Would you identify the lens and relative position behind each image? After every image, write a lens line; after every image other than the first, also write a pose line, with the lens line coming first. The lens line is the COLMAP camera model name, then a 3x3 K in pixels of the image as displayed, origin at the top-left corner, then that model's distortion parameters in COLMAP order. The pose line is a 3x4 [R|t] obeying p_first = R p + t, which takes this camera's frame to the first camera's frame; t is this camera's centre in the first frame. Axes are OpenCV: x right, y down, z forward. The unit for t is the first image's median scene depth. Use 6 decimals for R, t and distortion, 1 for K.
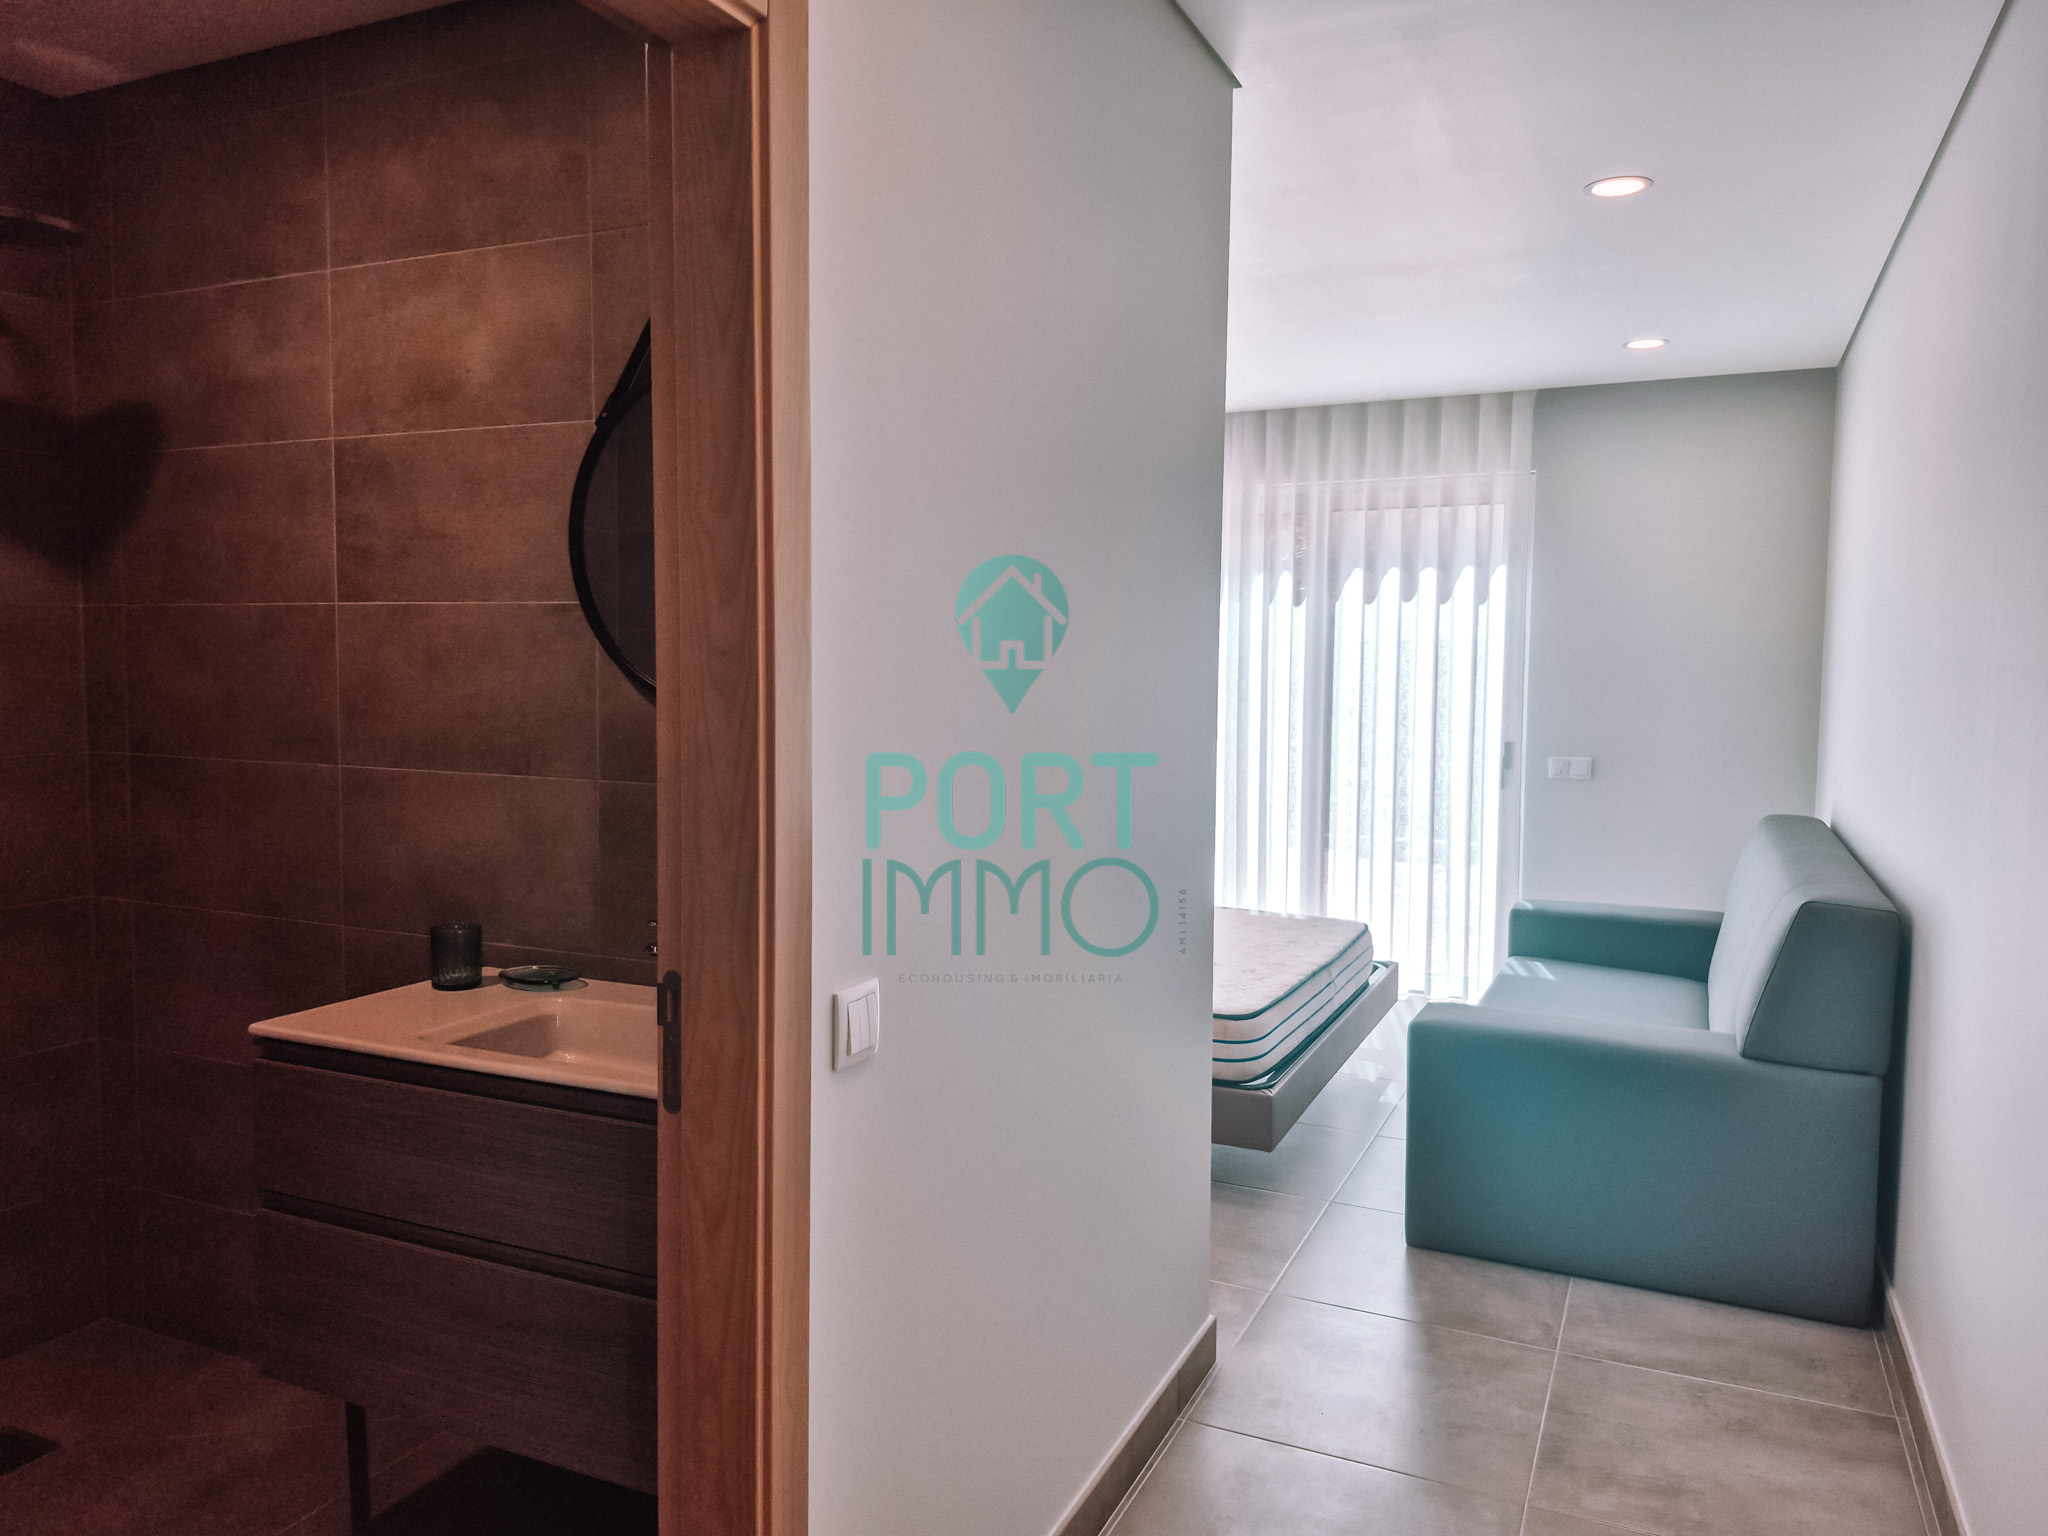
lens RADIAL K [[1421.6, 0, 1031.0], [0, 1421.6, 757.5], [0, 0, 1]] dist [0.054178, -0.049503]
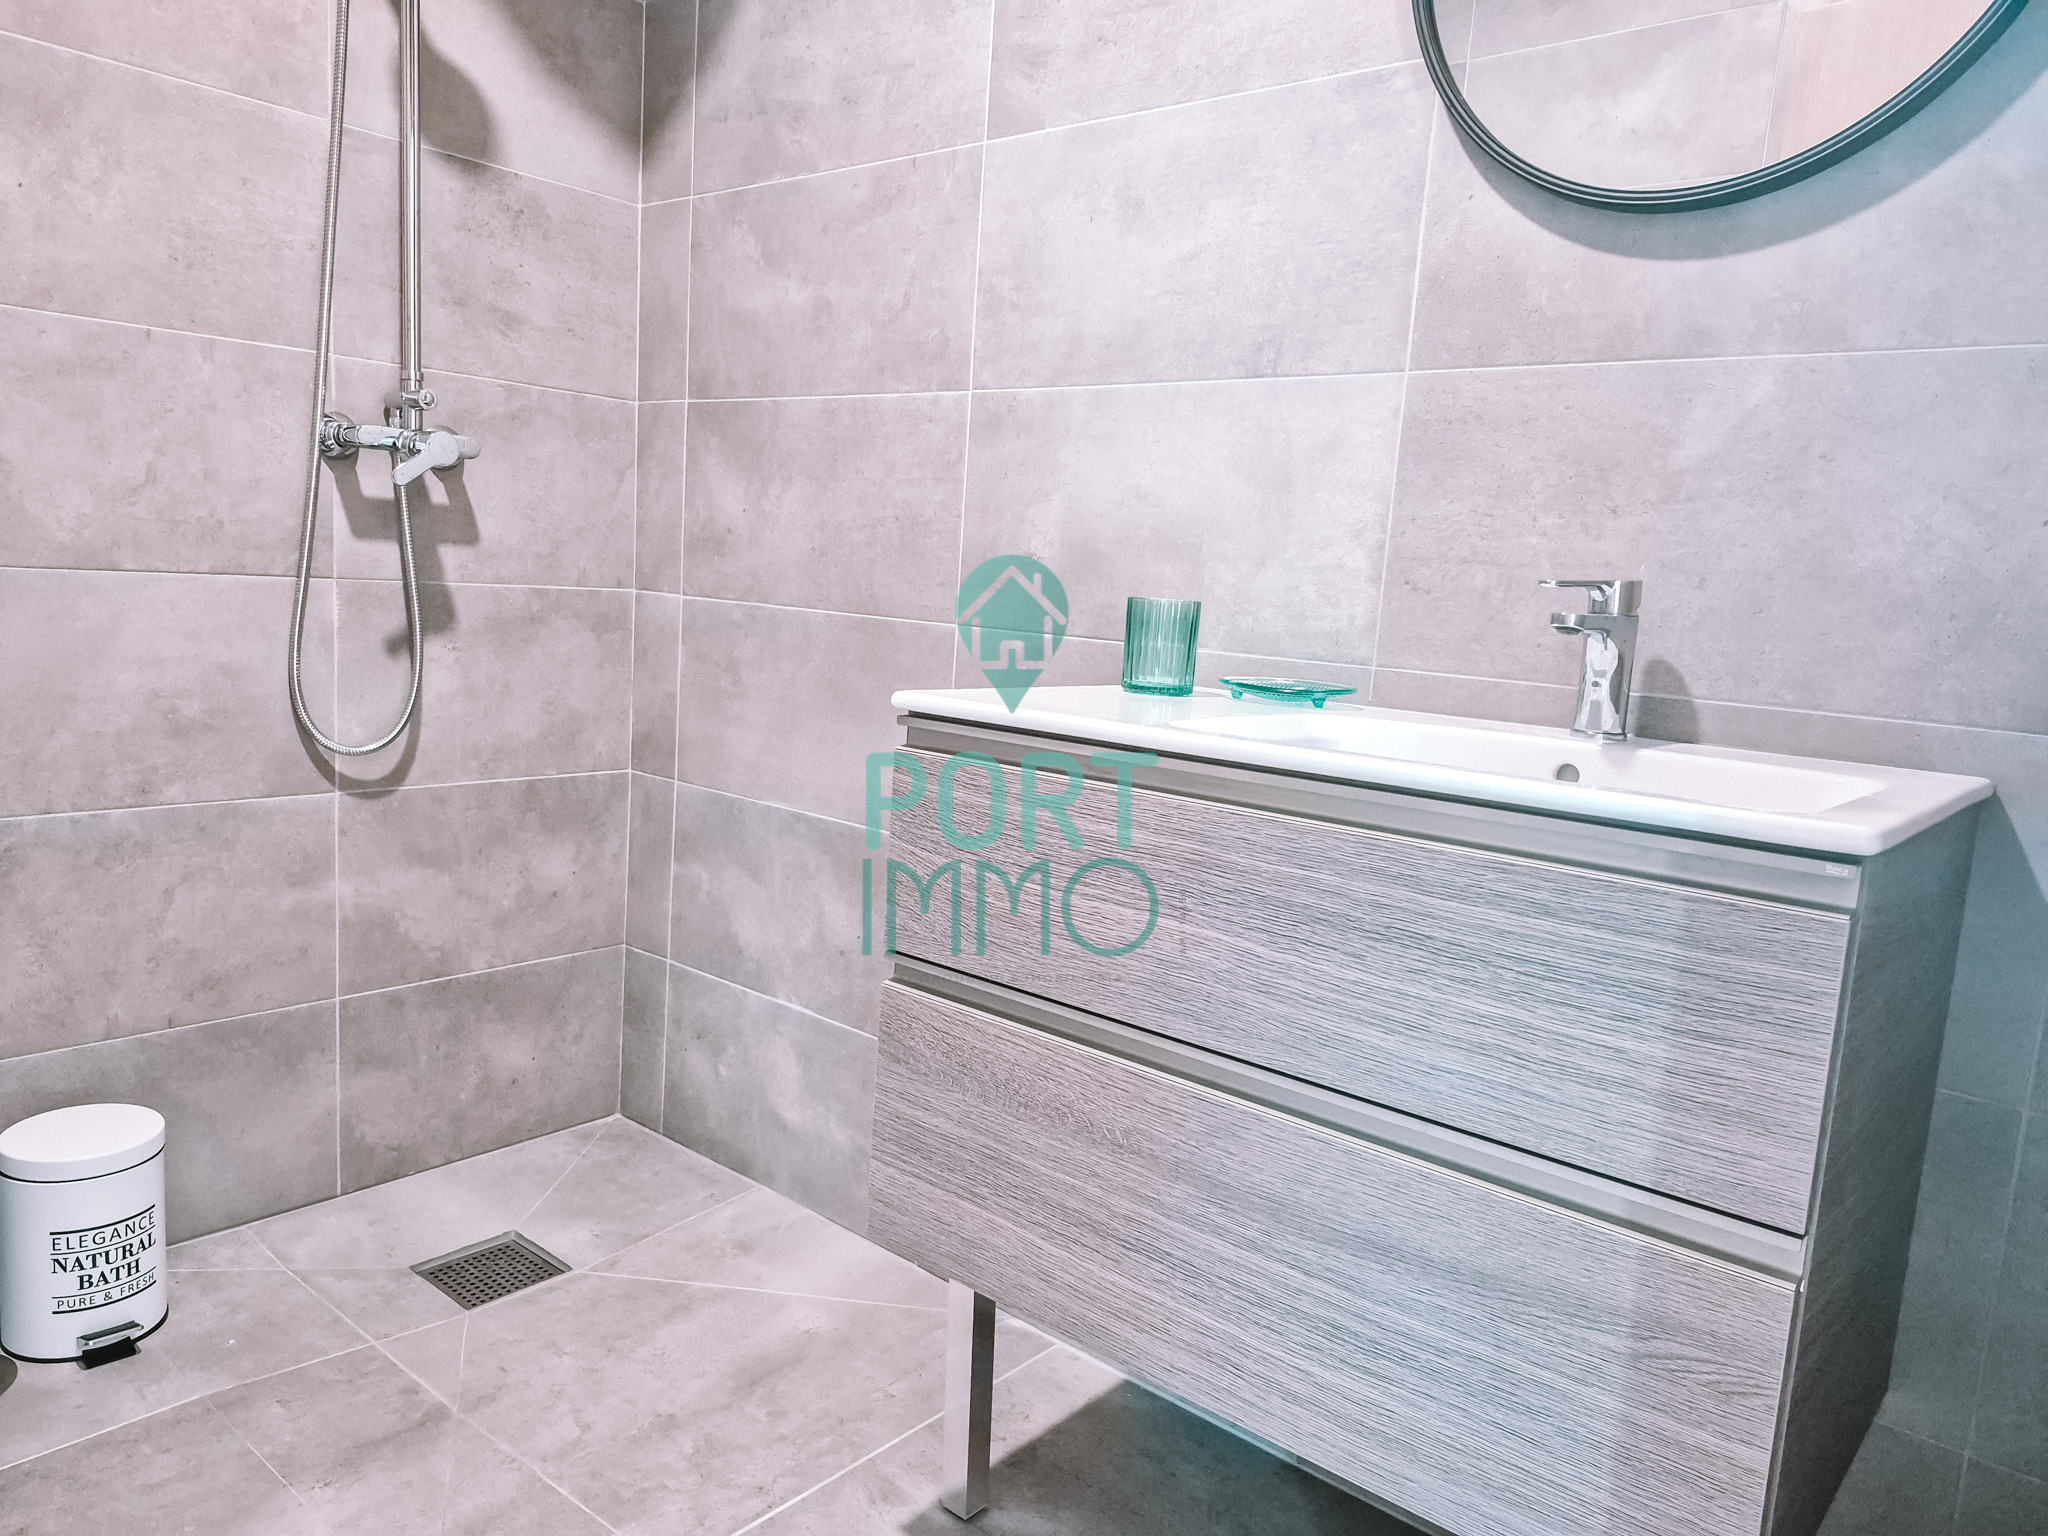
lens RADIAL K [[1455.0, 0, 1022.8], [0, 1455.0, 794.9], [0, 0, 1]] dist [0.069576, -0.069766]
pose [[0.958162, 0.098666, -0.268685, -0.253481], [-0.078190, 0.993231, 0.085900, 0.140092], [0.275341, -0.061297, 0.959390, 0.324648]]
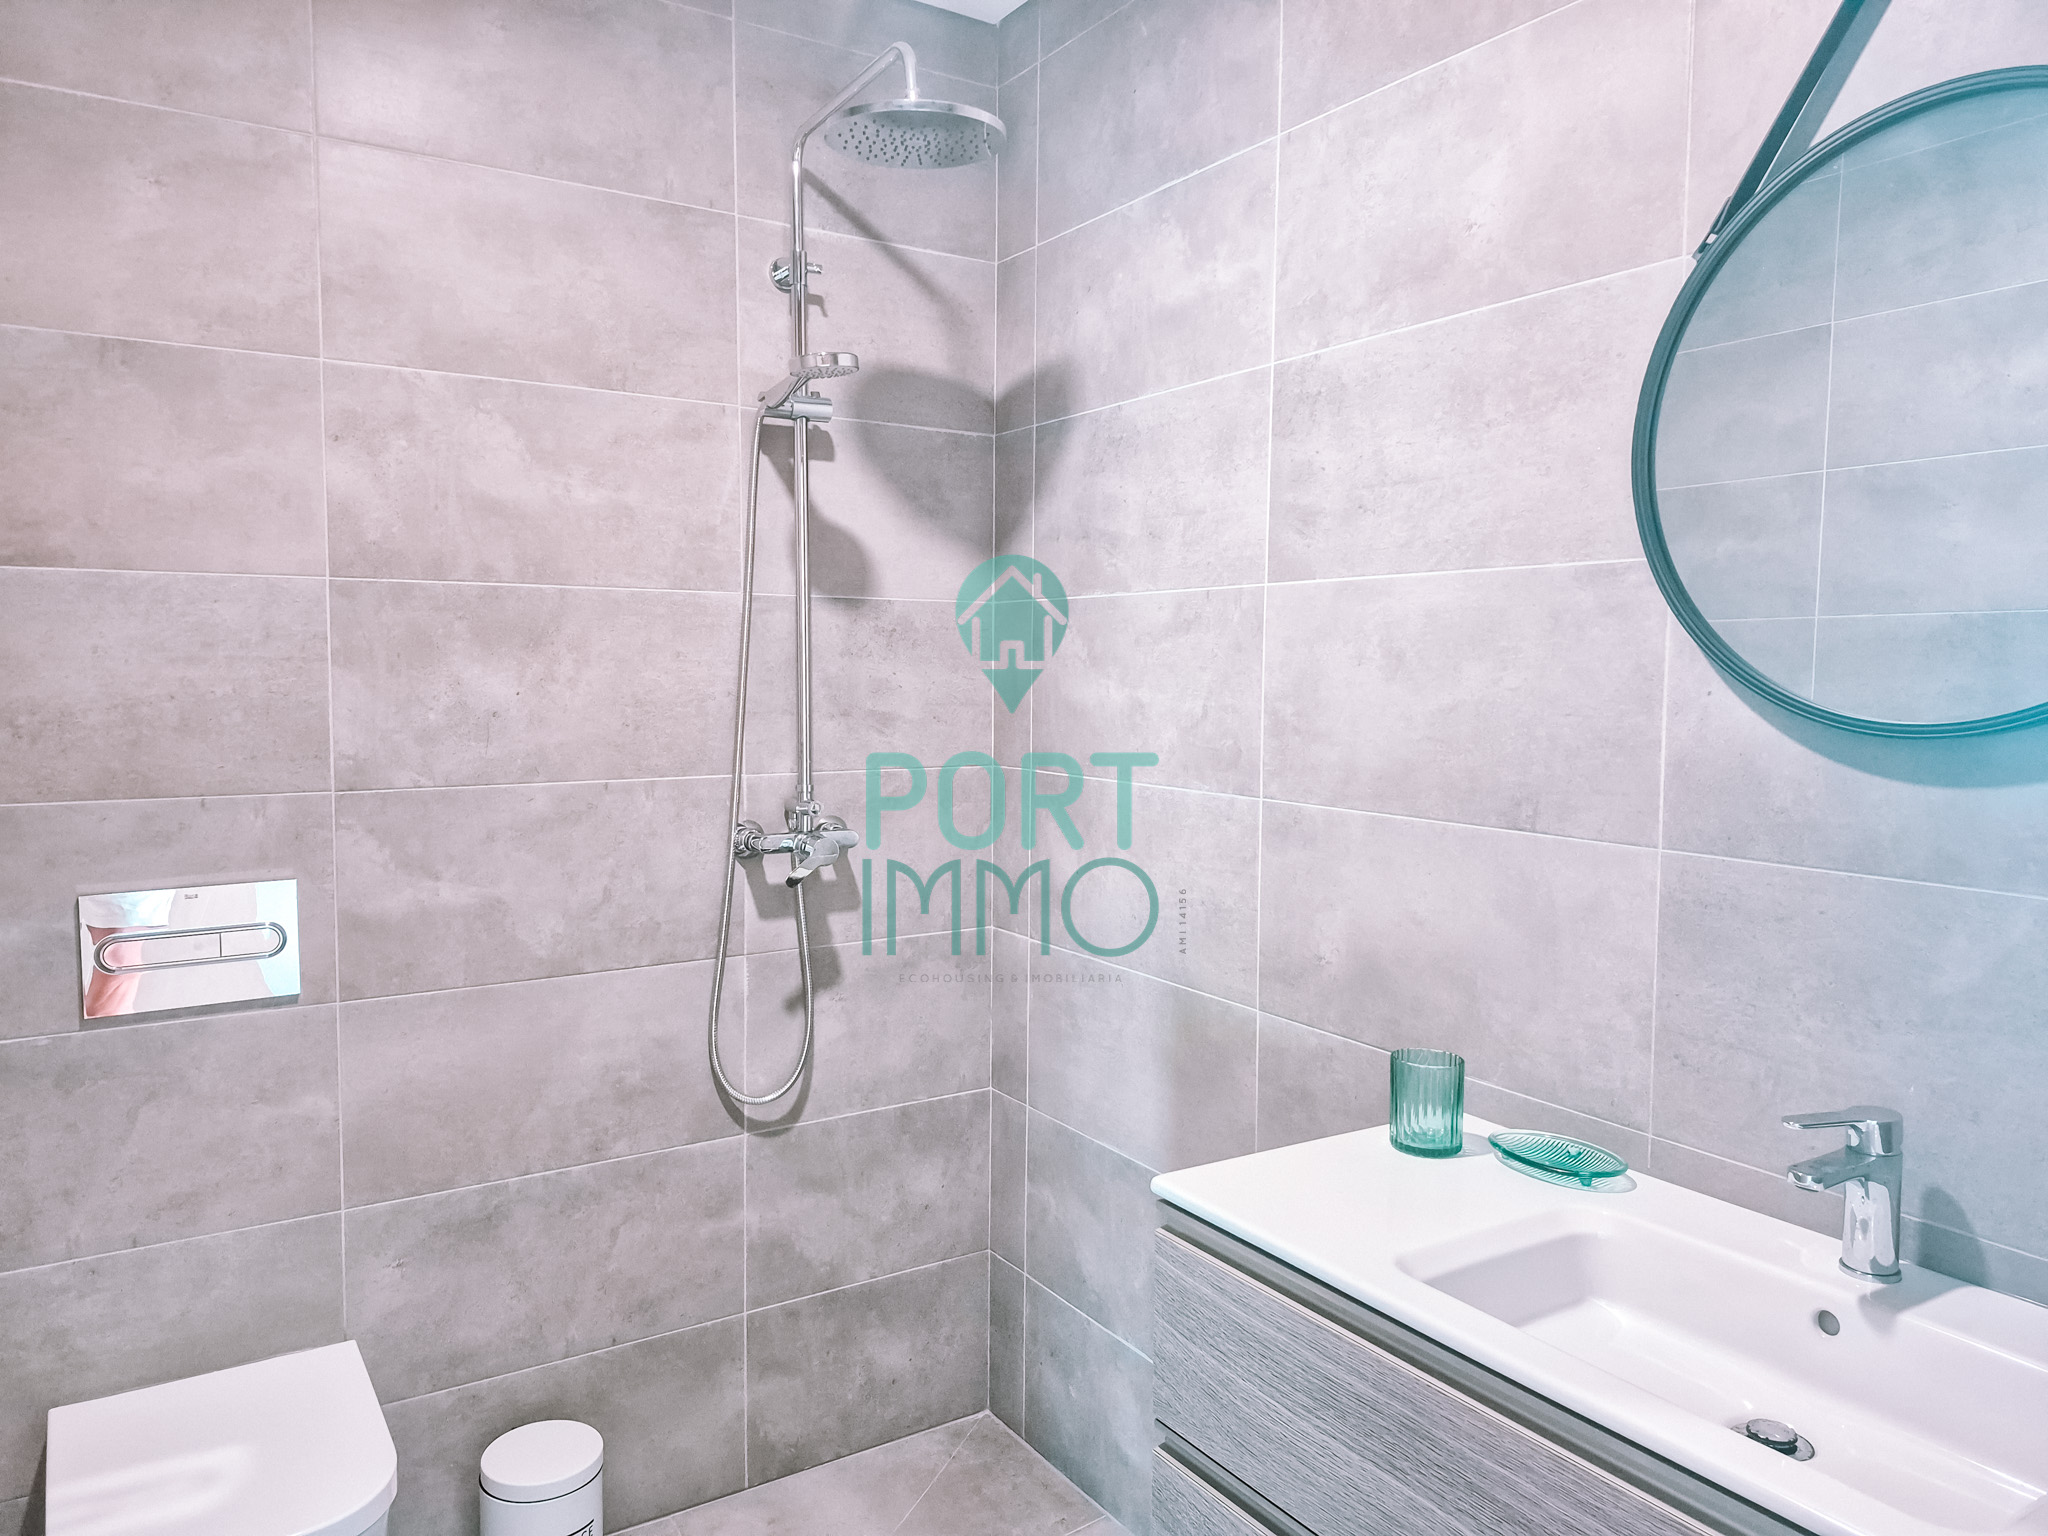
lens RADIAL K [[1427.2, 0, 1035.1], [0, 1427.2, 761.8], [0, 0, 1]] dist [0.142785, -0.245374]
pose [[0.843964, 0.033915, -0.535326, -0.182319], [-0.036516, 0.999317, 0.005743, -0.014336], [0.535155, 0.014701, 0.844626, 0.304839]]
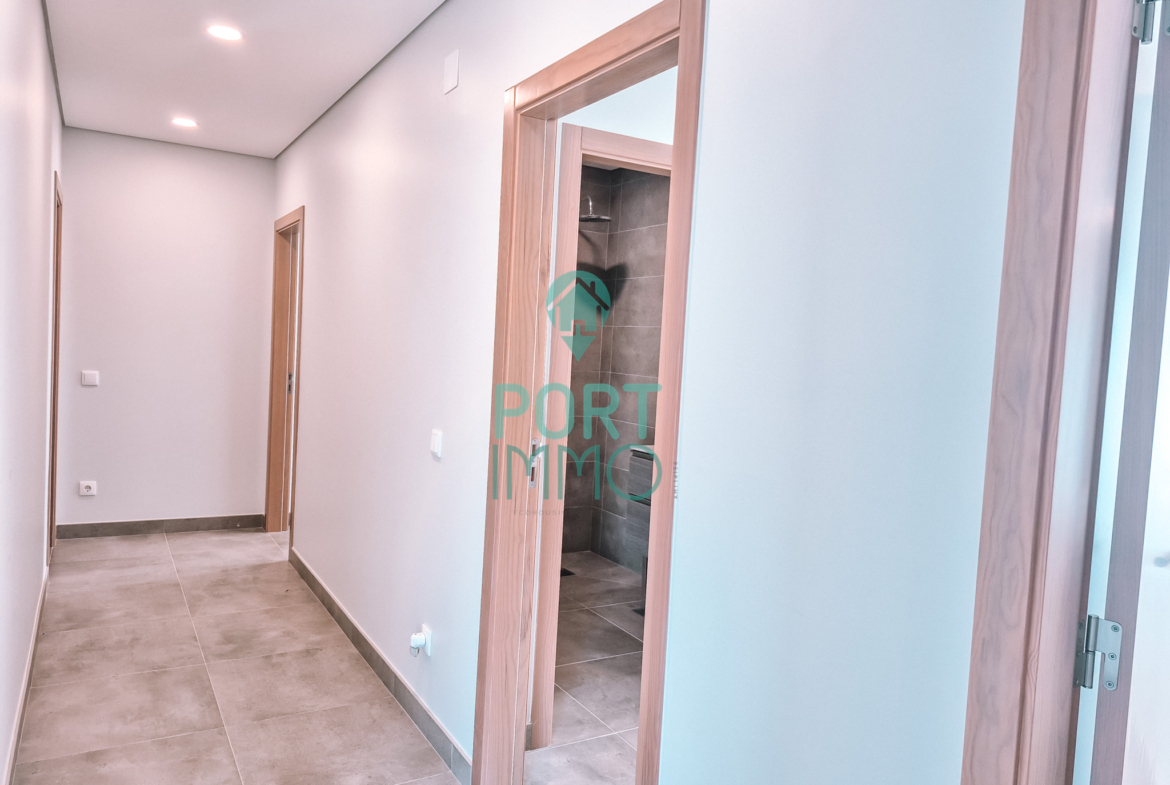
lens RADIAL K [[808.6, 0, 581.2], [0, 808.6, 389.4], [0, 0, 1]] dist [0.066990, -0.056877]
pose [[0.817946, 0.067228, -0.571353, 0.390398], [-0.086536, 0.996226, -0.006664, 0.059021], [0.568749, 0.054893, 0.820677, -0.568675]]
